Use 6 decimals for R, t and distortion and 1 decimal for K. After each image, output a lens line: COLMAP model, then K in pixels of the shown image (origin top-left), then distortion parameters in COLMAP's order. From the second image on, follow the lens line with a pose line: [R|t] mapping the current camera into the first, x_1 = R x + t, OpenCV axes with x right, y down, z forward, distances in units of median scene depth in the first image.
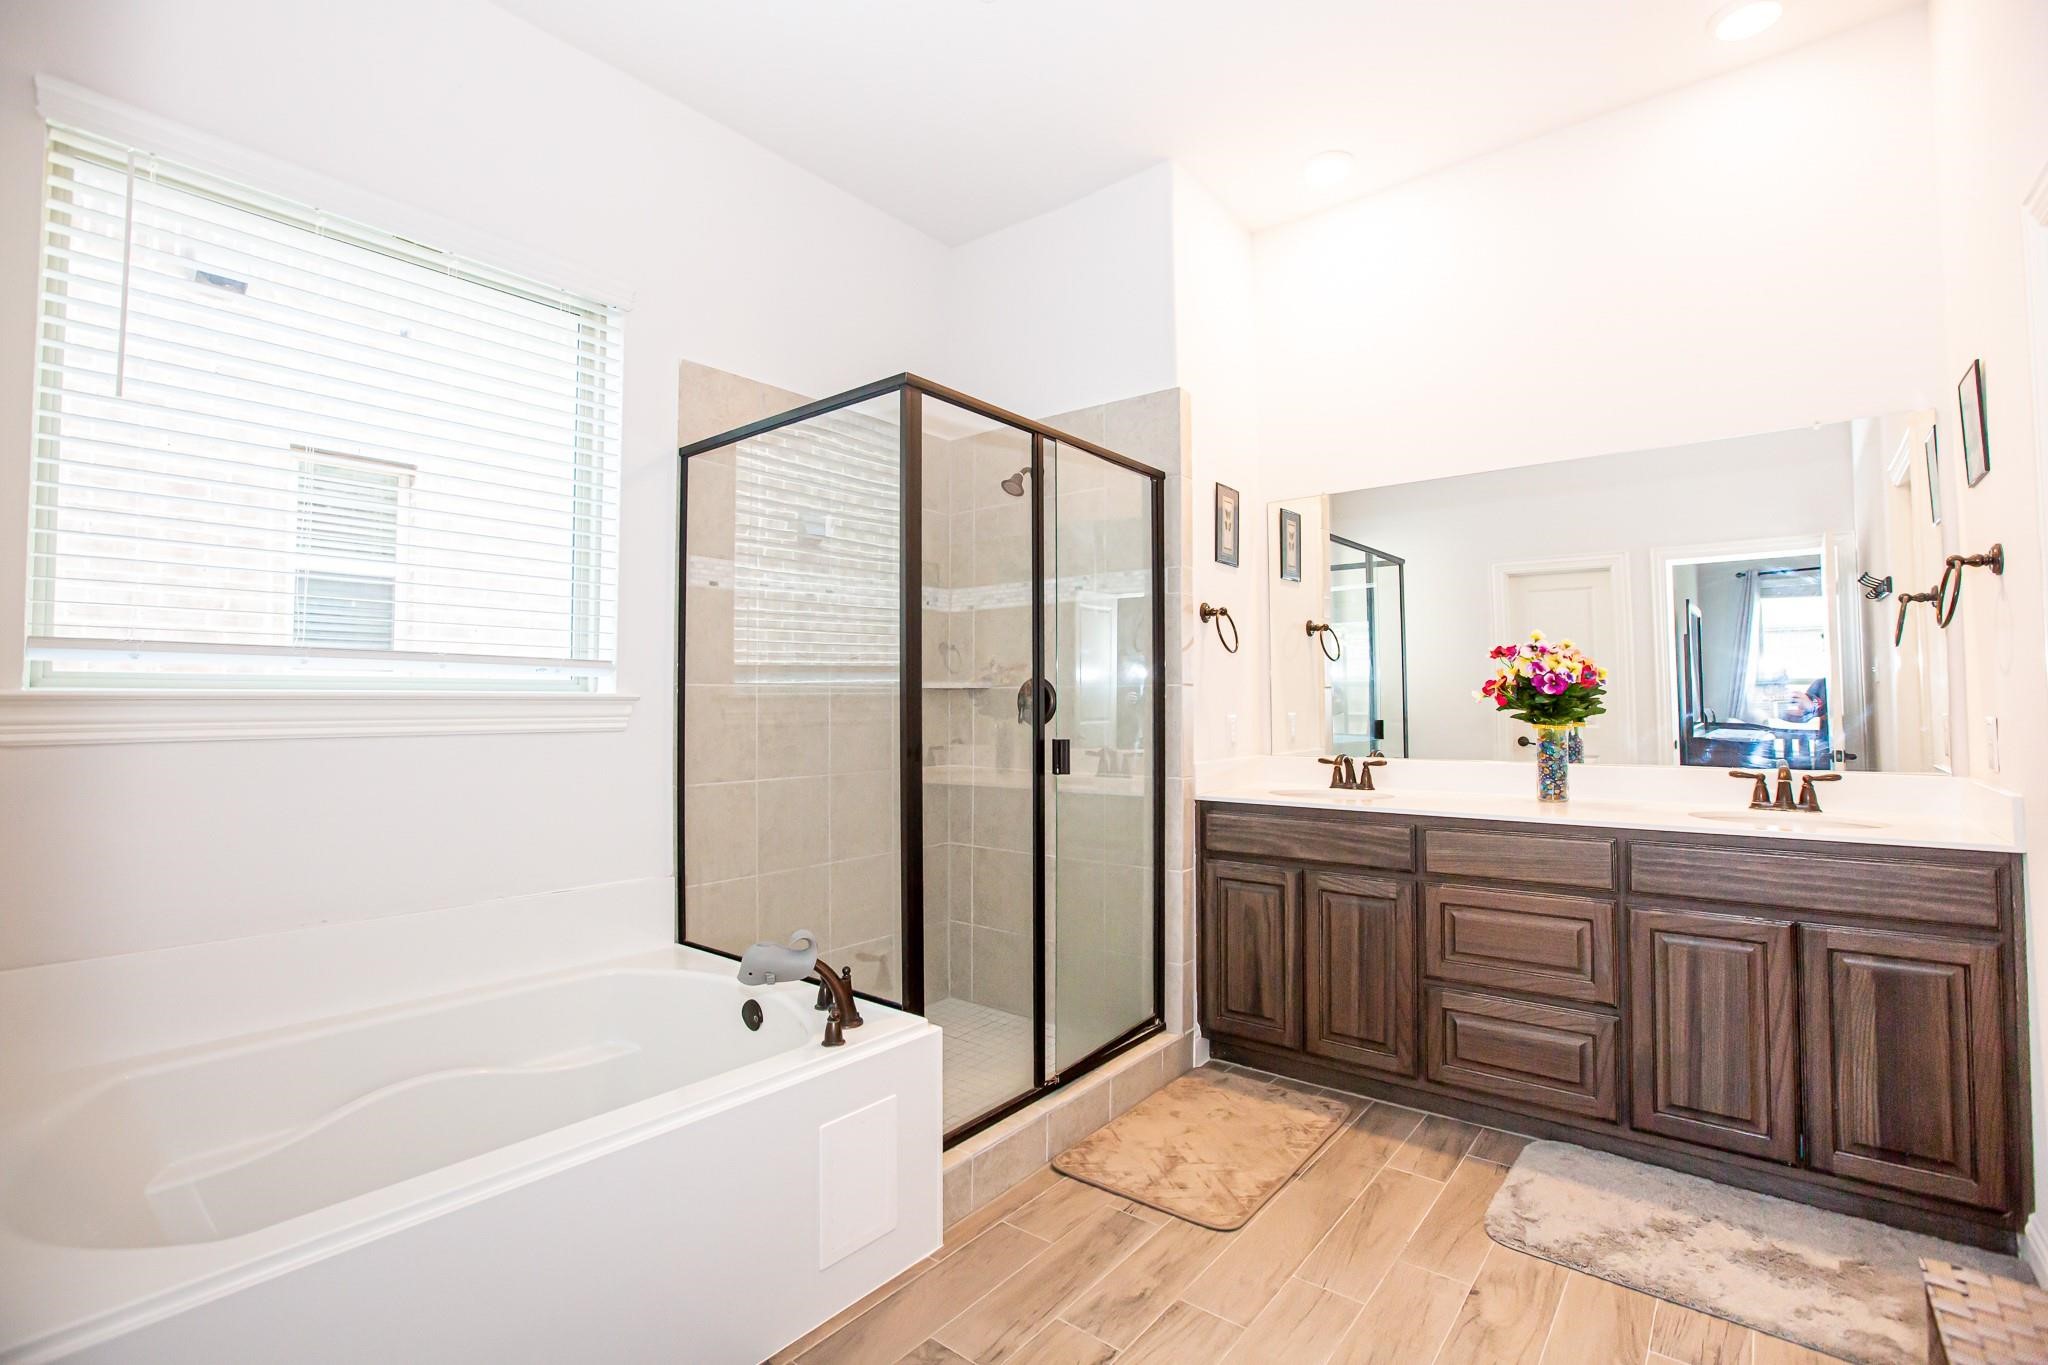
lens RADIAL K [[935.8, 0, 1031.9], [0, 935.8, 668.9], [0, 0, 1]] dist [-0.047801, 0.013316]
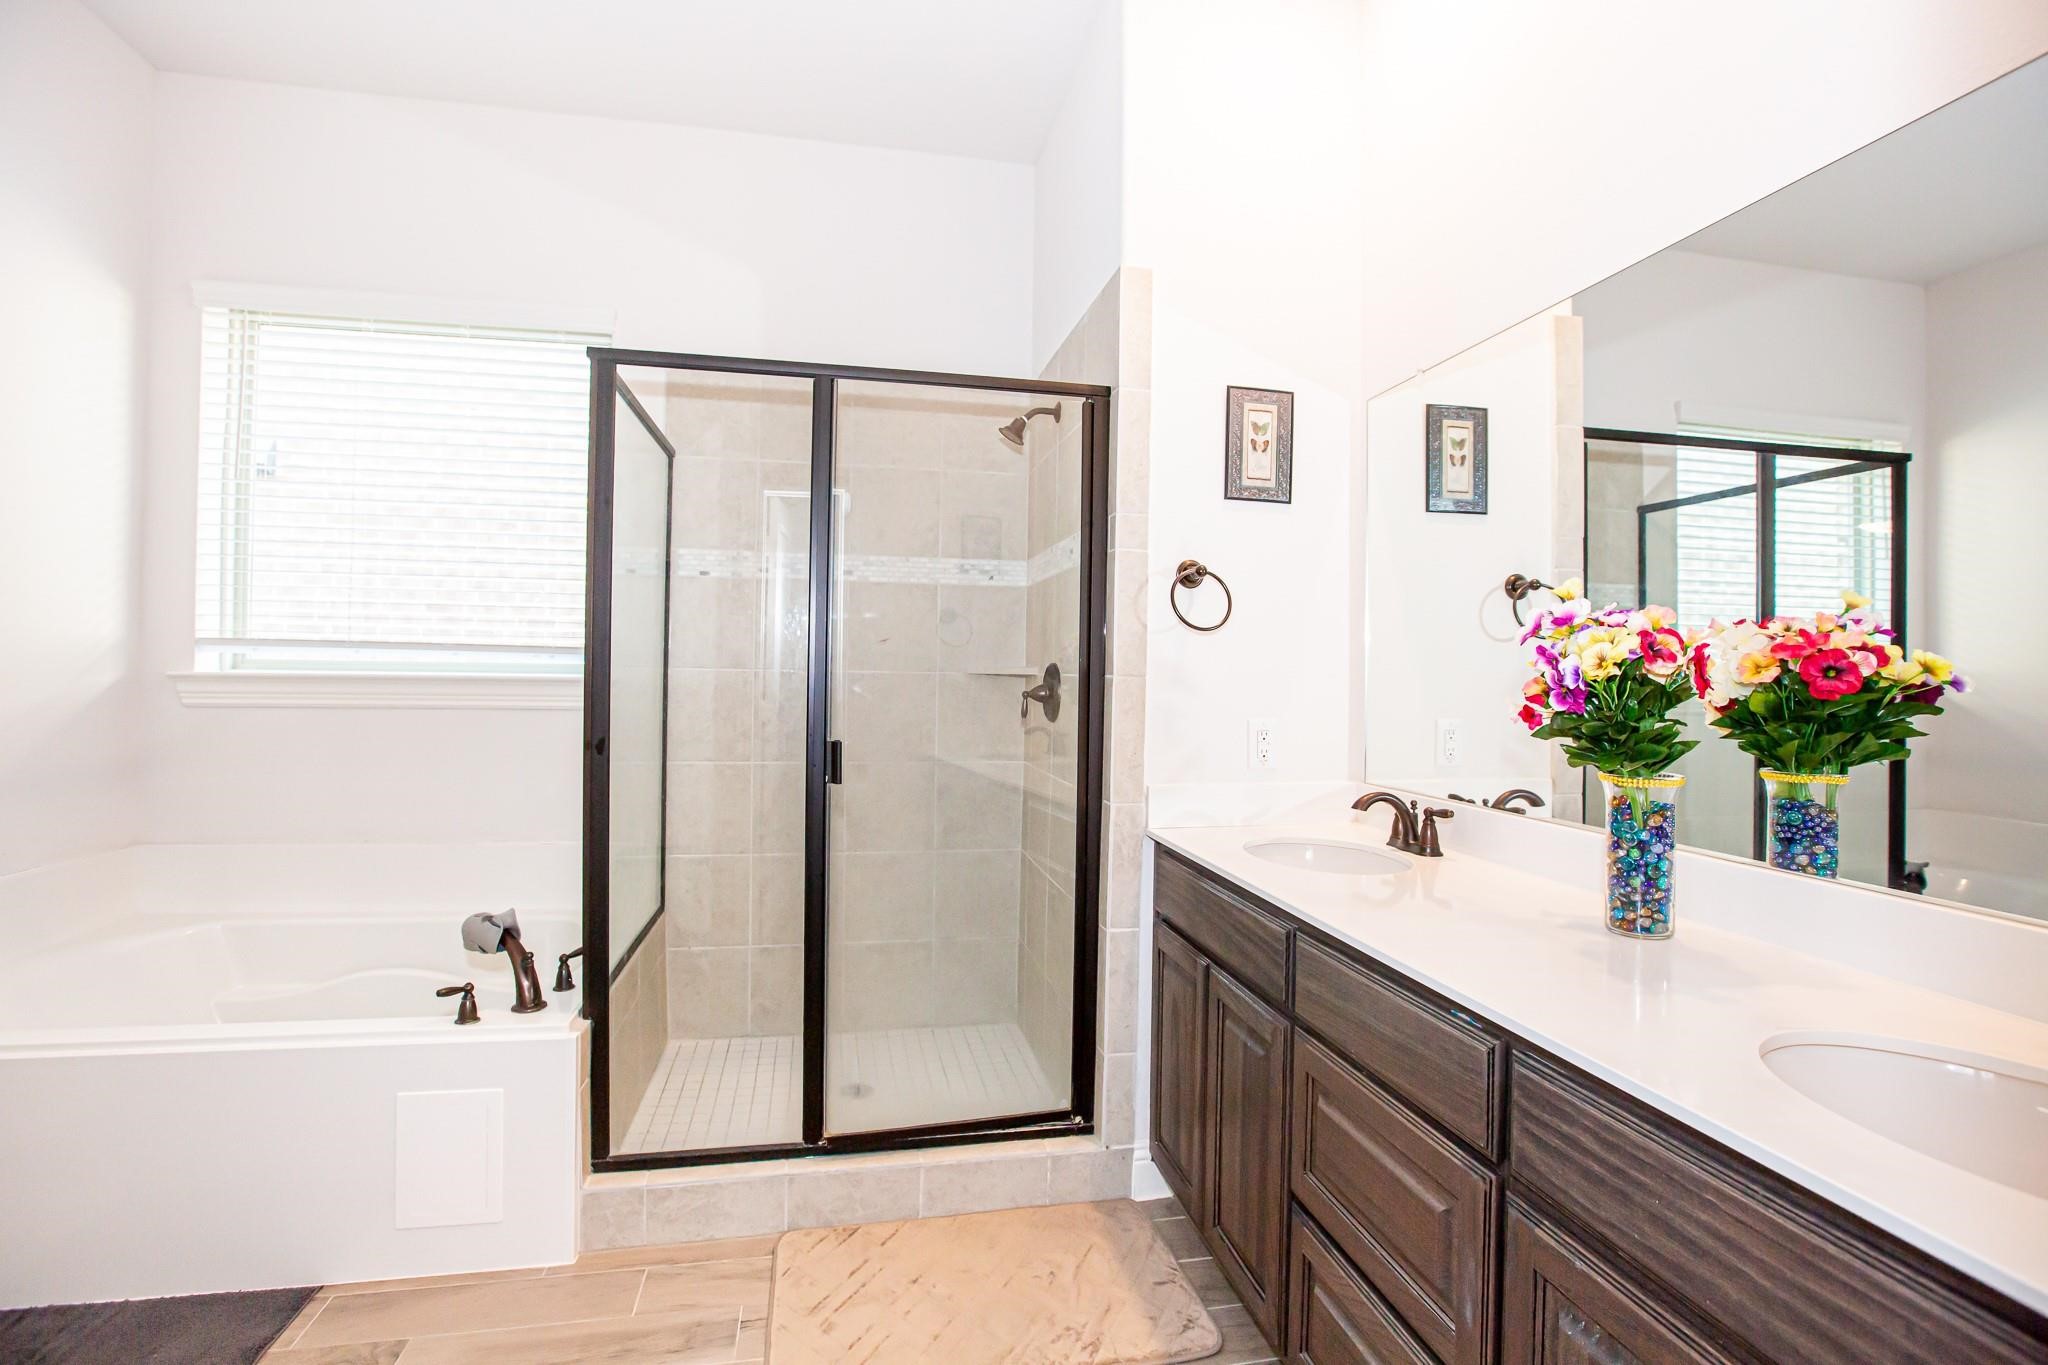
lens RADIAL K [[935.8, 0, 1024.6], [0, 935.8, 676.5], [0, 0, 1]] dist [-0.047801, 0.013316]
pose [[0.766360, 0.017584, -0.642171, 0.622230], [0.004721, 0.999444, 0.033001, -0.007671], [0.642394, -0.028322, 0.765851, 0.430200]]
